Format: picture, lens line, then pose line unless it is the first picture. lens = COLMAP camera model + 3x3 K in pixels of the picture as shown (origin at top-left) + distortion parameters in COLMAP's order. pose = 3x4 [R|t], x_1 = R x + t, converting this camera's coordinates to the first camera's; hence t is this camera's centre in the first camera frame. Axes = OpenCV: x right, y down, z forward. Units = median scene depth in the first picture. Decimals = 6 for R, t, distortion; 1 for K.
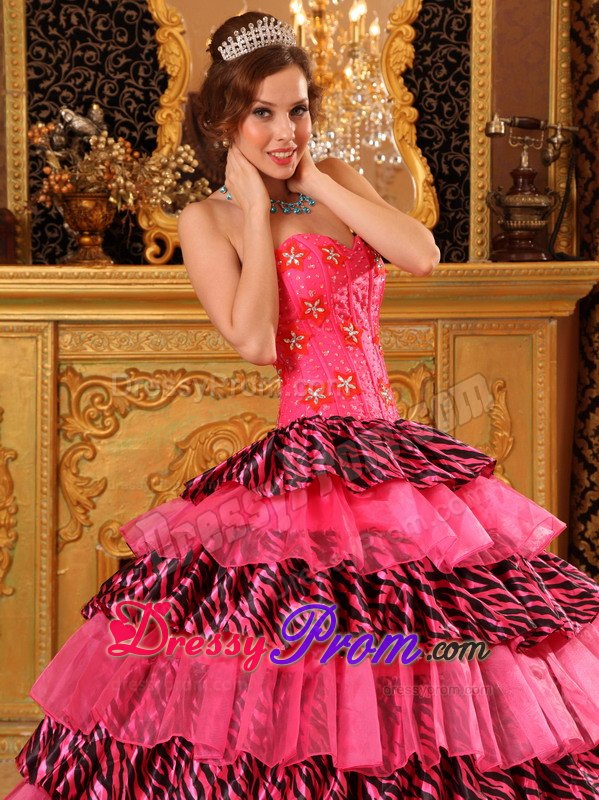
lens RADIAL K [[1566.8, 0, 299.5], [0, 1566.8, 400.0], [0, 0, 1]] dist [0.321468, 0.005572]
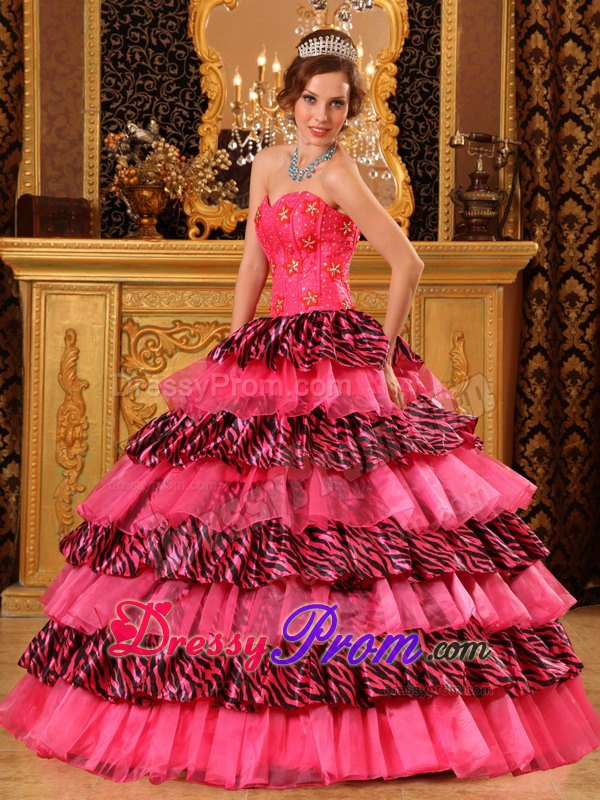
lens RADIAL K [[1604.2, 0, 288.7], [0, 1604.2, 370.7], [0, 0, 1]] dist [0.377548, 0.049995]
pose [[0.999880, 0.013262, -0.007957, -0.002818], [-0.013648, 0.998631, -0.050502, 0.086677], [0.007276, 0.050605, 0.998692, -0.325295]]
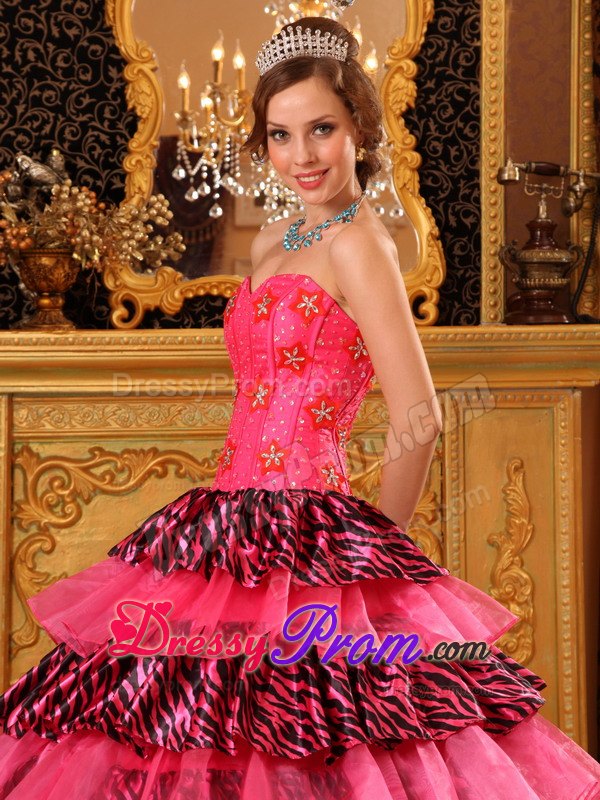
lens RADIAL K [[1975.9, 0, 275.8], [0, 1975.9, 436.8], [0, 0, 1]] dist [0.411502, -0.015735]
pose [[0.999993, -0.003312, -0.001705, -0.004636], [0.003238, 0.999130, -0.041573, 0.019927], [0.001841, 0.041567, 0.999134, -0.102709]]
